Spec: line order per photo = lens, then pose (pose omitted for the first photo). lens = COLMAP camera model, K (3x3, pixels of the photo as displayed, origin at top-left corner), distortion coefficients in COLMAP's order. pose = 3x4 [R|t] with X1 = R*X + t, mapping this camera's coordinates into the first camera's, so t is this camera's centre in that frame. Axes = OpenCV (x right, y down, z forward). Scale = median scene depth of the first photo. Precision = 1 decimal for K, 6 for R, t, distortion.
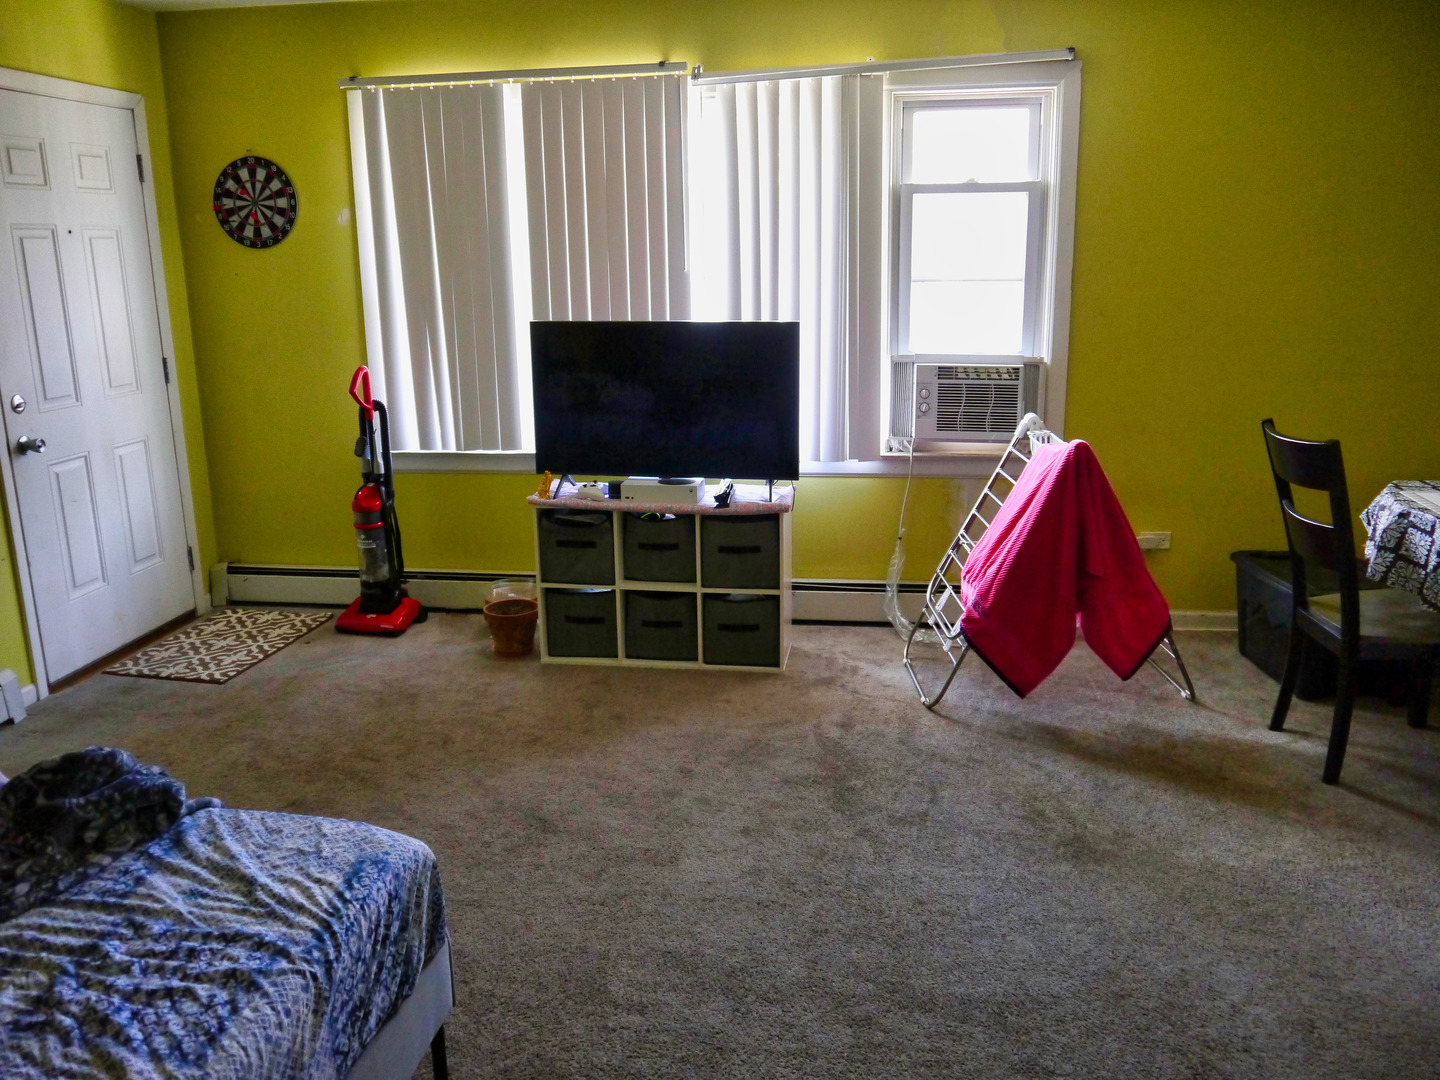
lens RADIAL K [[1177.2, 0, 719.9], [0, 1177.2, 537.1], [0, 0, 1]] dist [-0.044958, 0.026656]
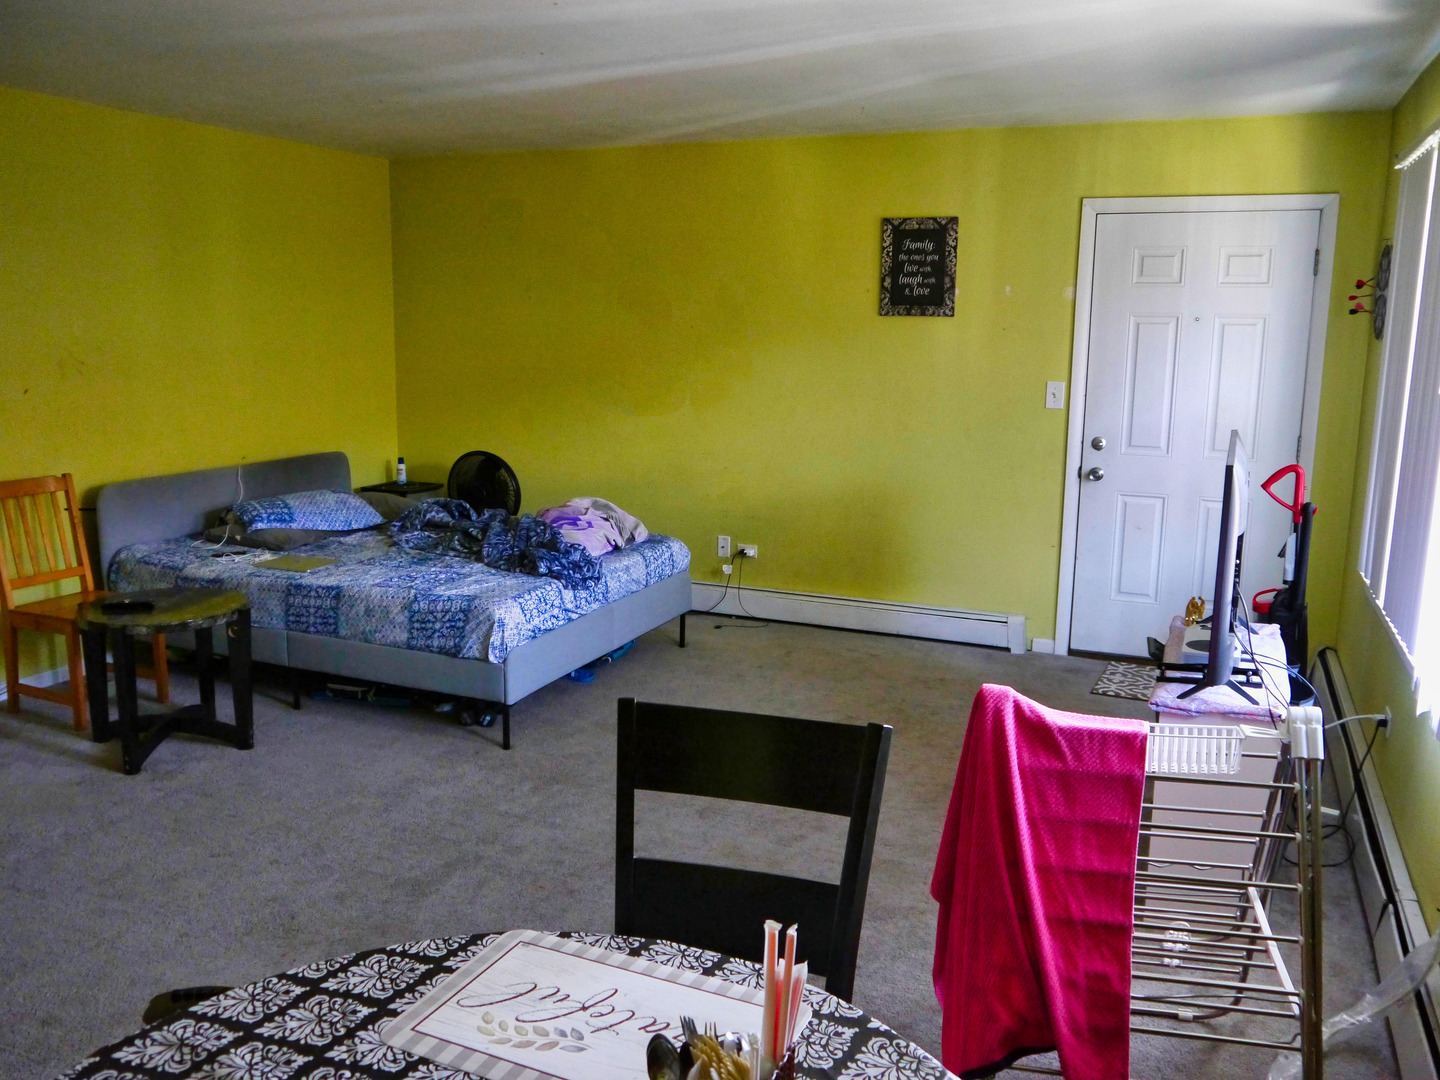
lens RADIAL K [[1177.2, 0, 717.8], [0, 1177.2, 540.3], [0, 0, 1]] dist [-0.044958, 0.026656]
pose [[-0.258136, 0.189696, -0.947302, 0.791500], [-0.244780, 0.935697, 0.254073, -0.236130], [0.934585, 0.297466, -0.195103, 0.845314]]
